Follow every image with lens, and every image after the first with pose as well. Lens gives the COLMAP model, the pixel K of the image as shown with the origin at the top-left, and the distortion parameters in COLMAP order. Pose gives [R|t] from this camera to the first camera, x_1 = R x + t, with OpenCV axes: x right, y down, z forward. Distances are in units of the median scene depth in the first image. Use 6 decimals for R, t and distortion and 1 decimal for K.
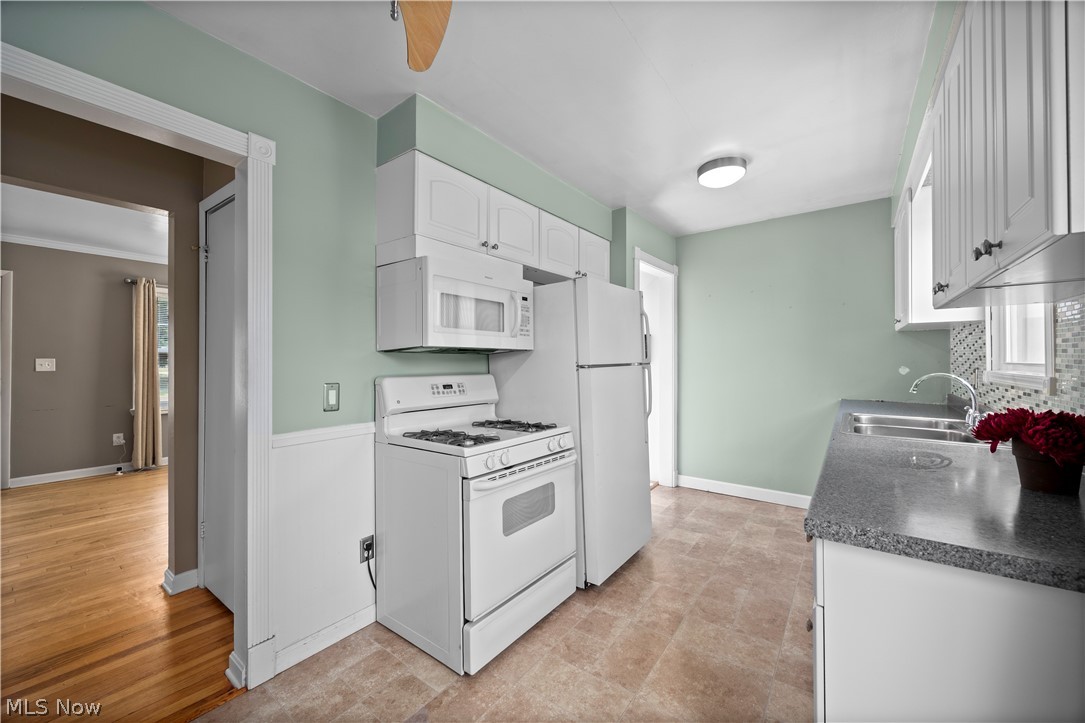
lens RADIAL K [[417.9, 0, 542.5], [0, 417.9, 361.5], [0, 0, 1]] dist [-0.000433, -0.000311]
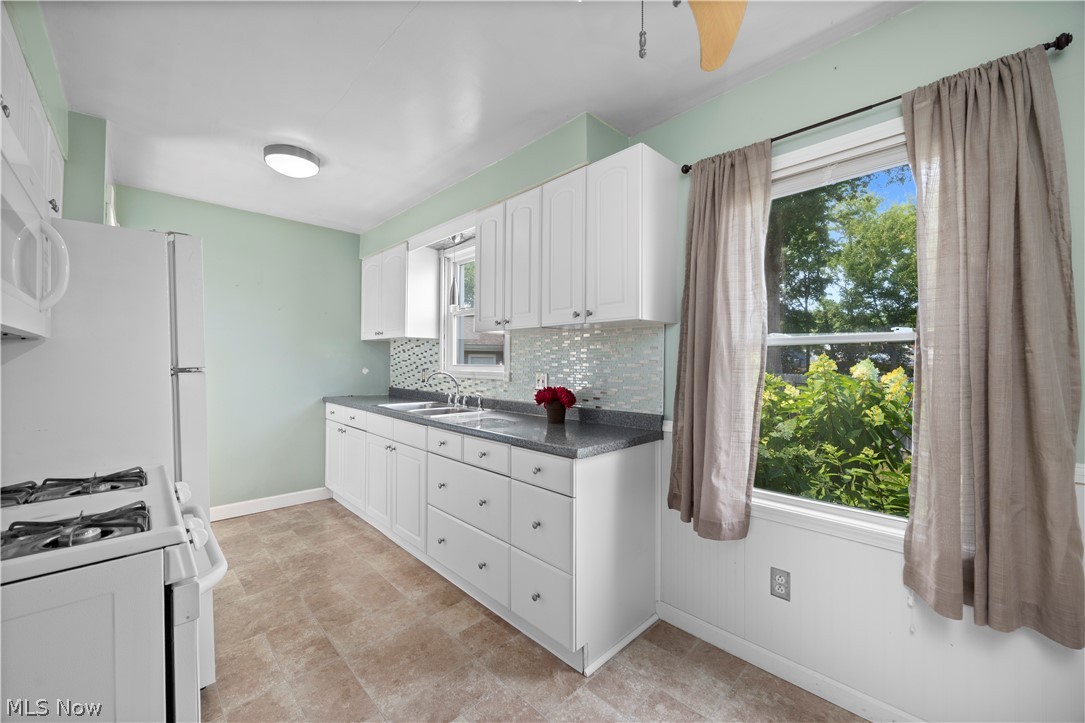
lens RADIAL K [[417.9, 0, 542.5], [0, 417.9, 361.5], [0, 0, 1]] dist [-0.000433, -0.000311]
pose [[0.159478, 0.008711, 0.987163, -0.408786], [-0.002193, 0.999962, -0.008470, 0.002451], [-0.987199, -0.000814, 0.159491, 0.298881]]
